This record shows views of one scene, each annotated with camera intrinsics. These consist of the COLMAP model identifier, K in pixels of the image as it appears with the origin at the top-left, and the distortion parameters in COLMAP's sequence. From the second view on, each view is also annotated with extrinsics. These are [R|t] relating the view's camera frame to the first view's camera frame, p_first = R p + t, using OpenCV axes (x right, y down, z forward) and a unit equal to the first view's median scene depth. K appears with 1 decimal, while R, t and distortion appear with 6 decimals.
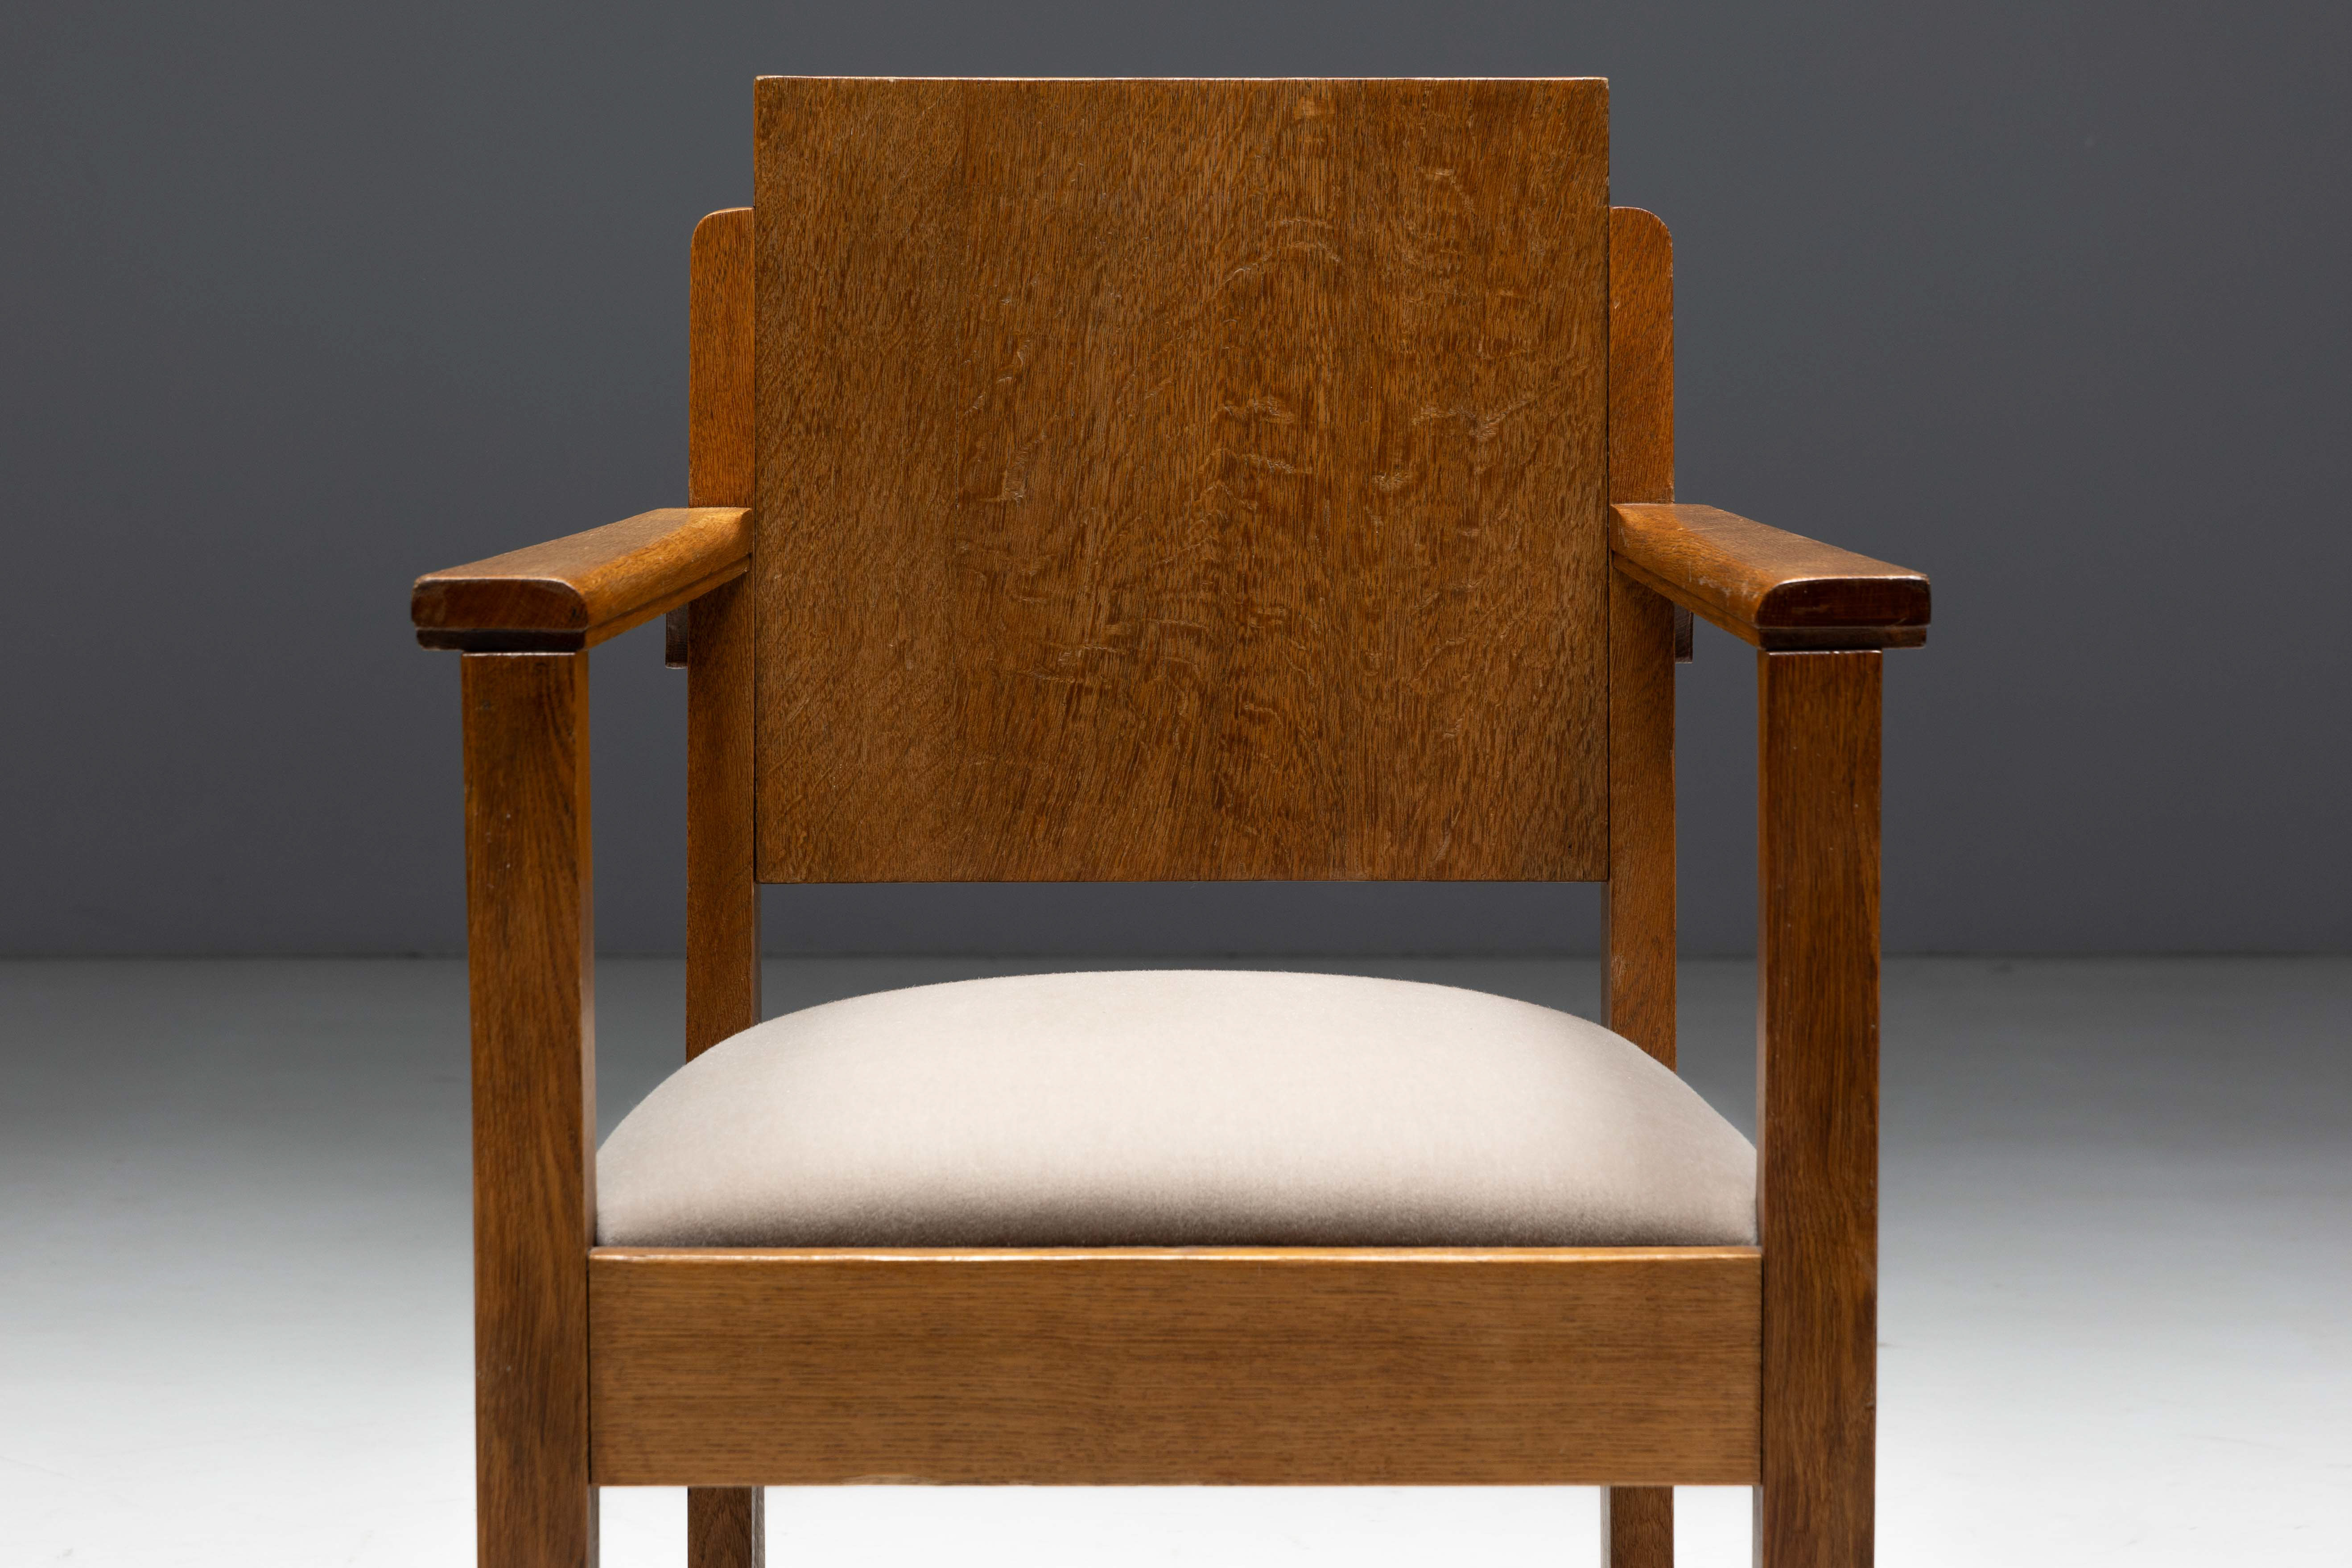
lens RADIAL K [[6588.7, 0, 1176.0], [0, 6588.7, 784.0], [0, 0, 1]] dist [-0.011251, -0.297642]
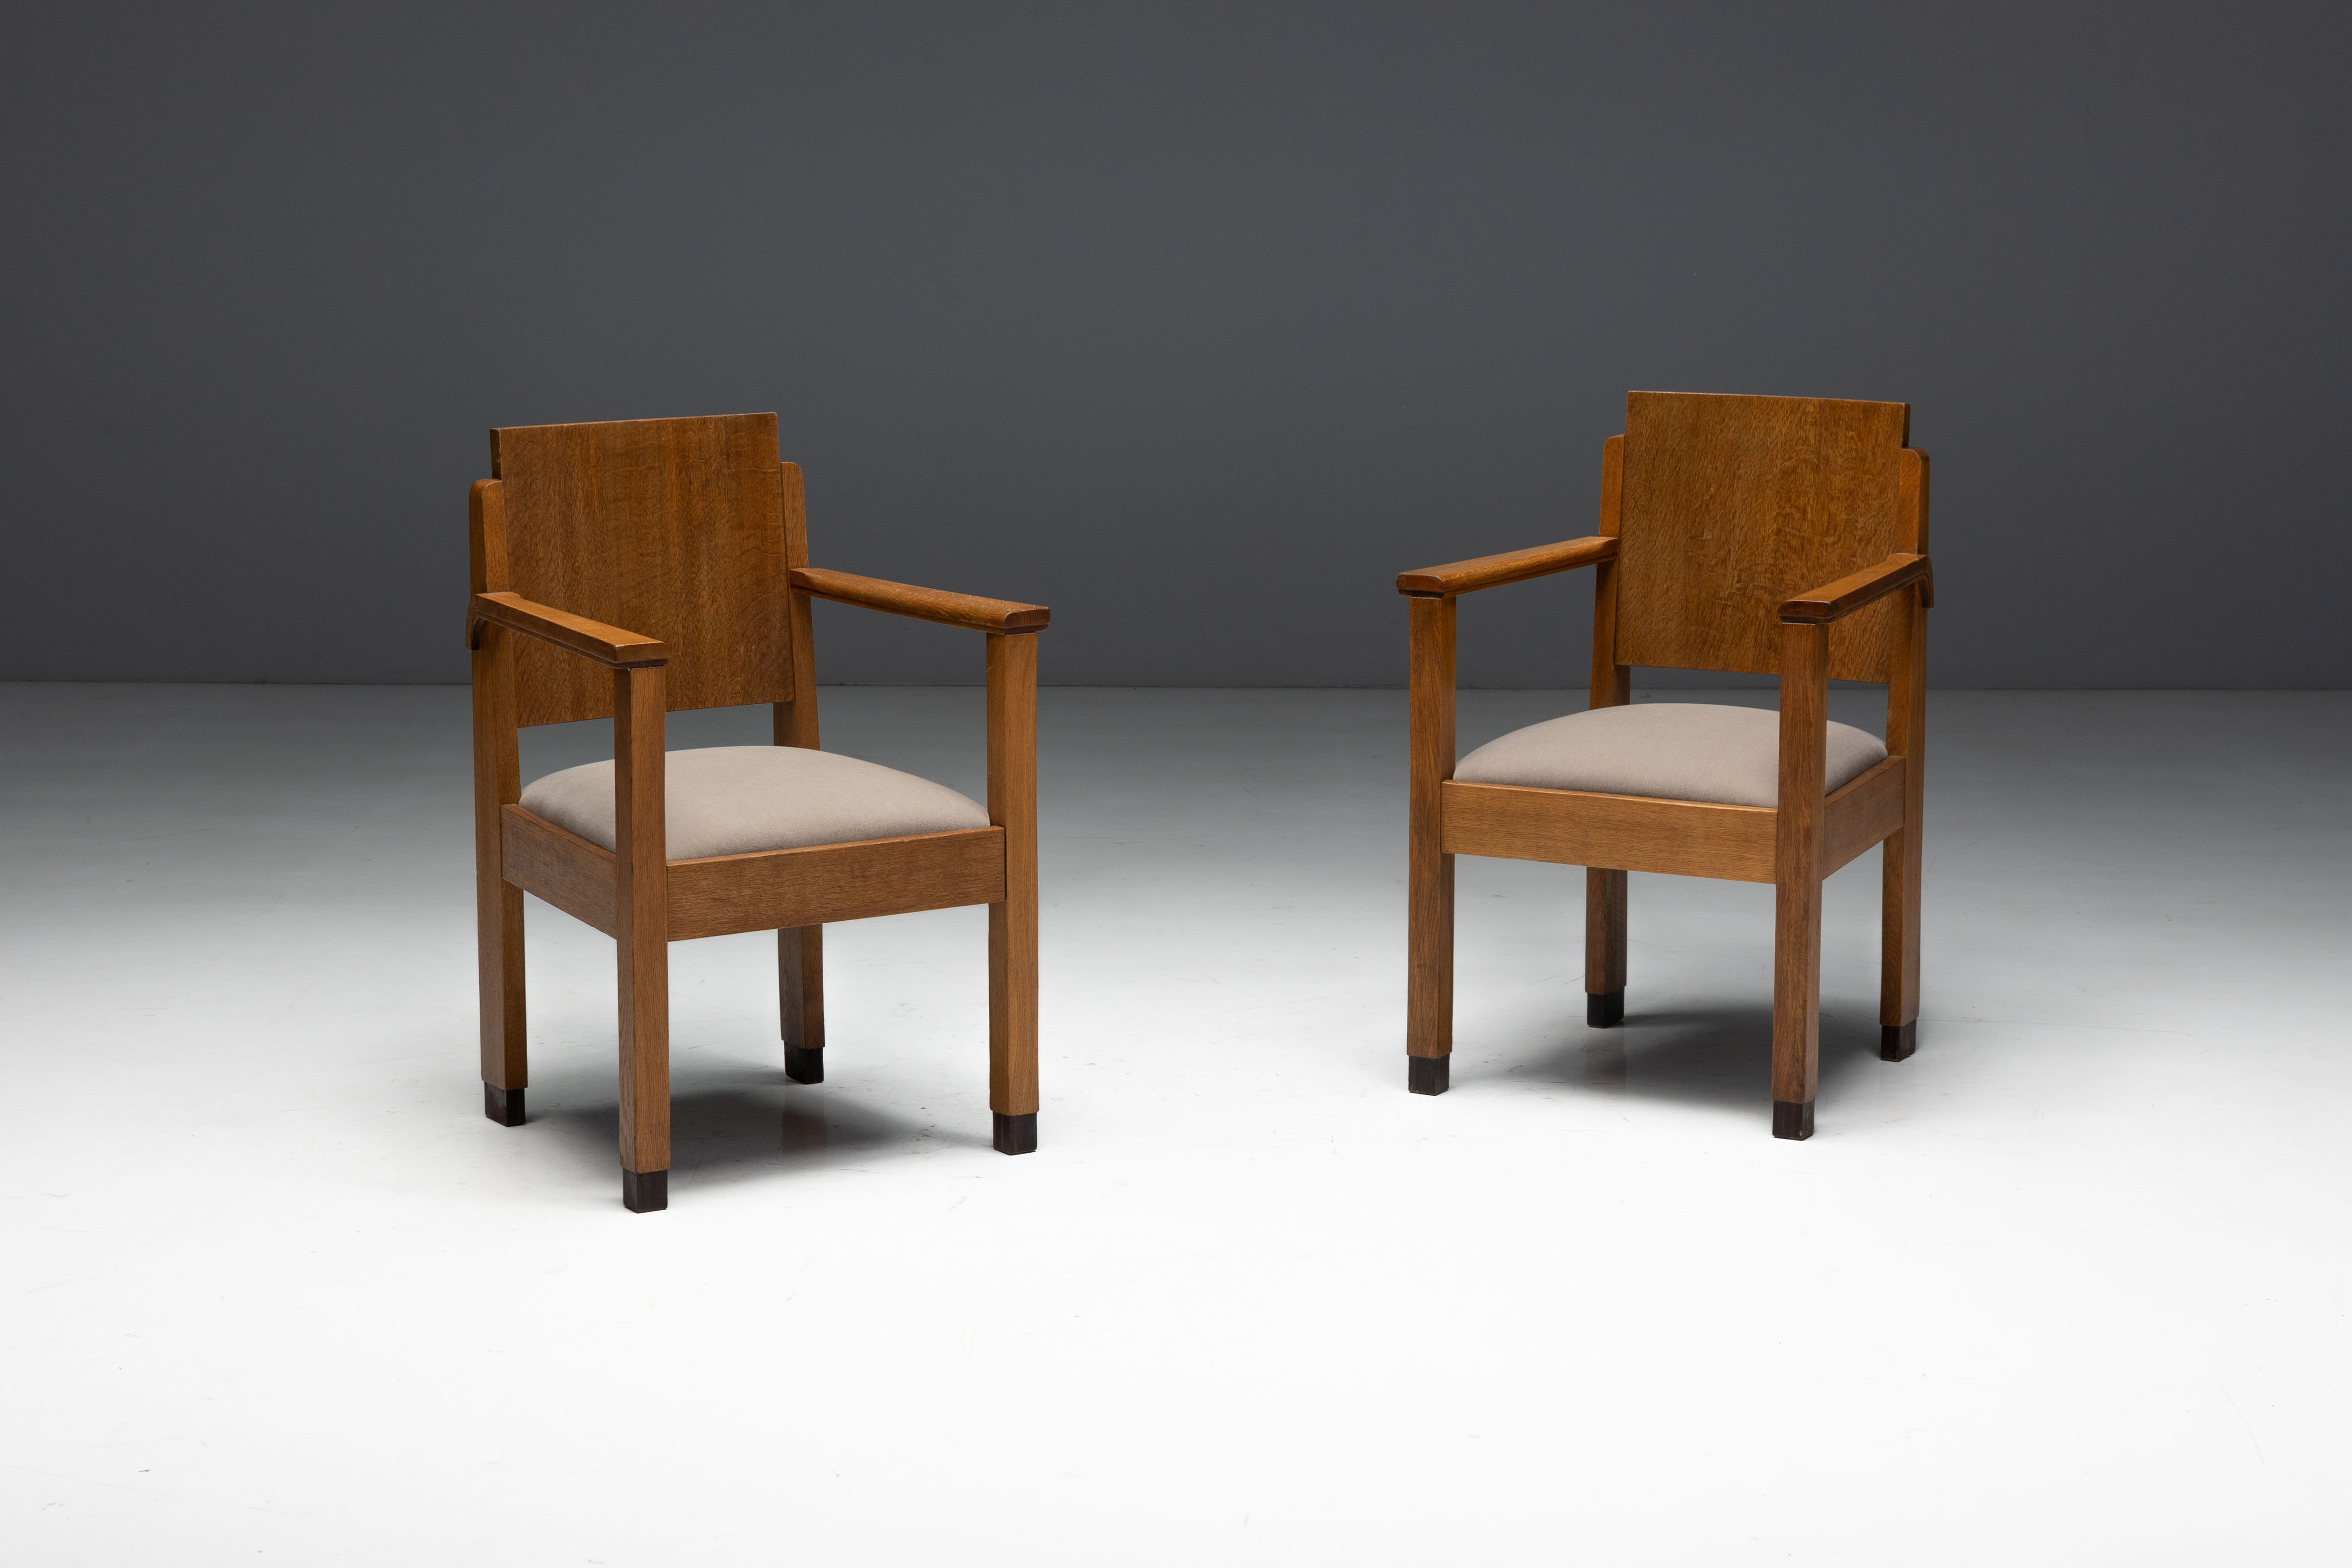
lens RADIAL K [[4597.6, 0, 1176.0], [0, 4597.6, 784.0], [0, 0, 1]] dist [-0.013279, -0.015716]
pose [[0.880513, 0.079992, -0.467224, 0.729501], [-0.044606, 0.995267, 0.086335, -0.100636], [0.471919, -0.055178, 0.879914, -0.908521]]
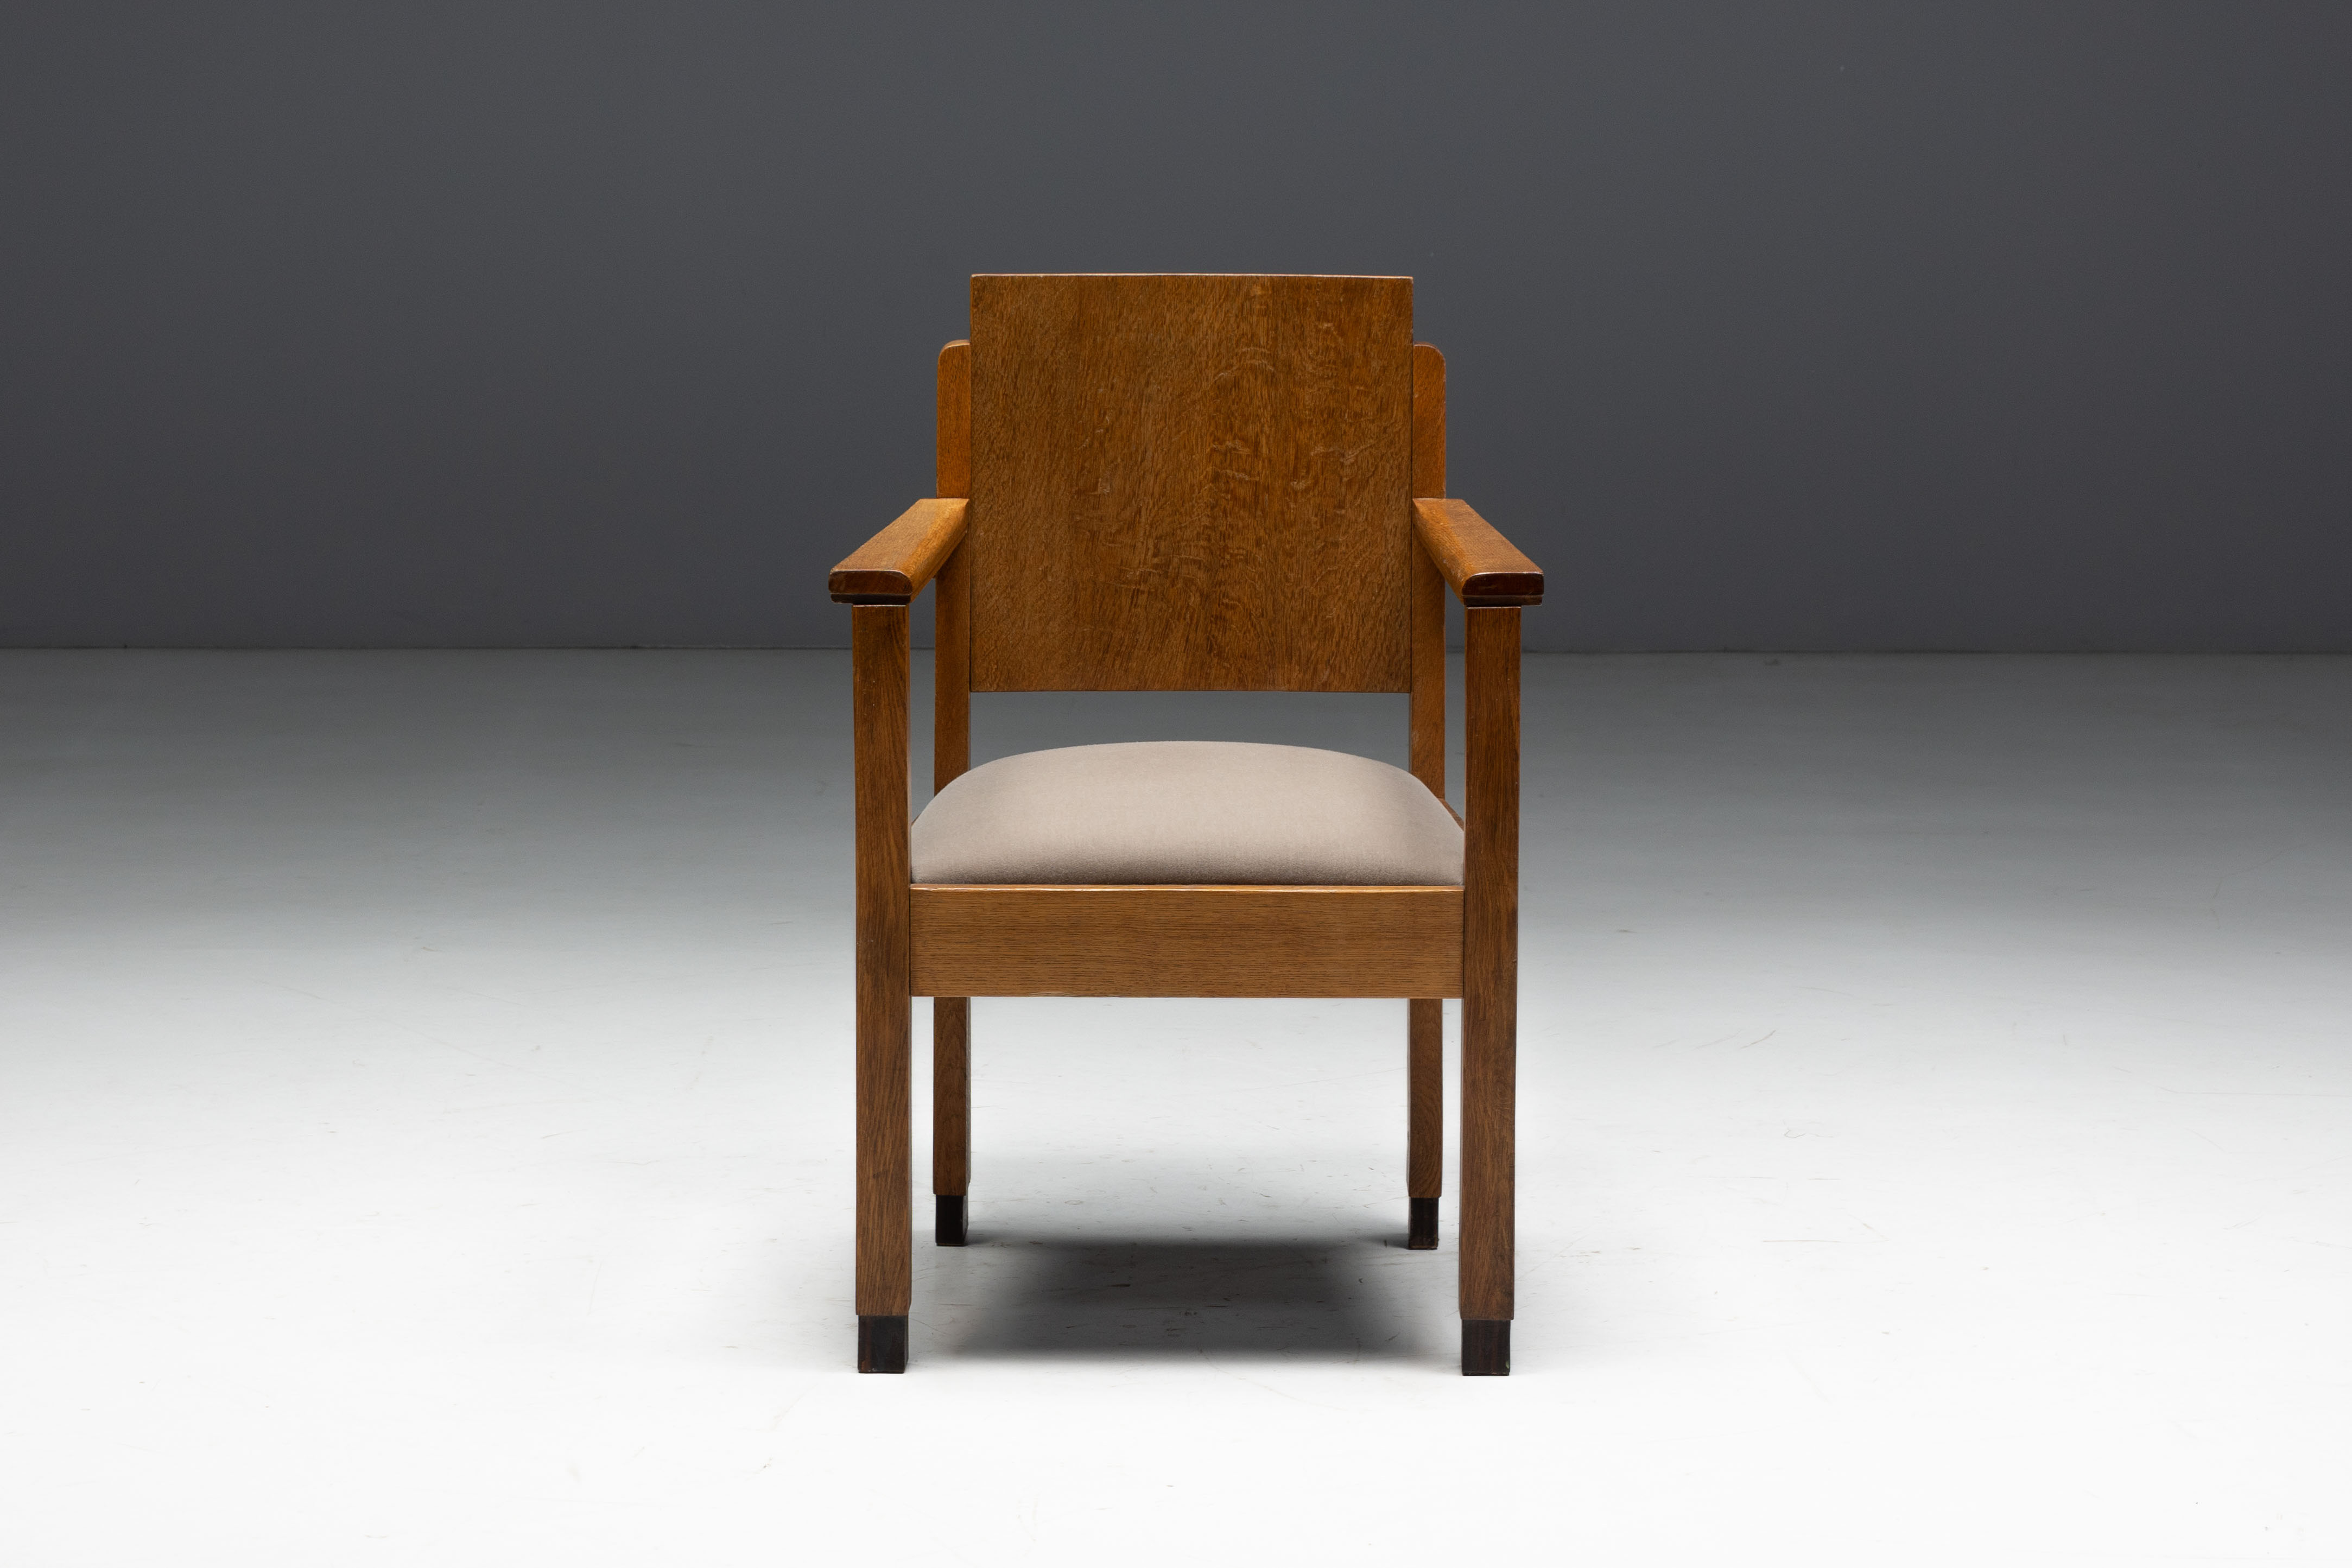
lens RADIAL K [[6876.2, 0, 1176.0], [0, 6876.2, 784.0], [0, 0, 1]] dist [-0.056422, -0.059372]
pose [[0.999992, 0.004013, -0.000115, -0.003023], [-0.003998, 0.997897, 0.064699, -0.088865], [0.000374, -0.064698, 0.997905, -1.017543]]
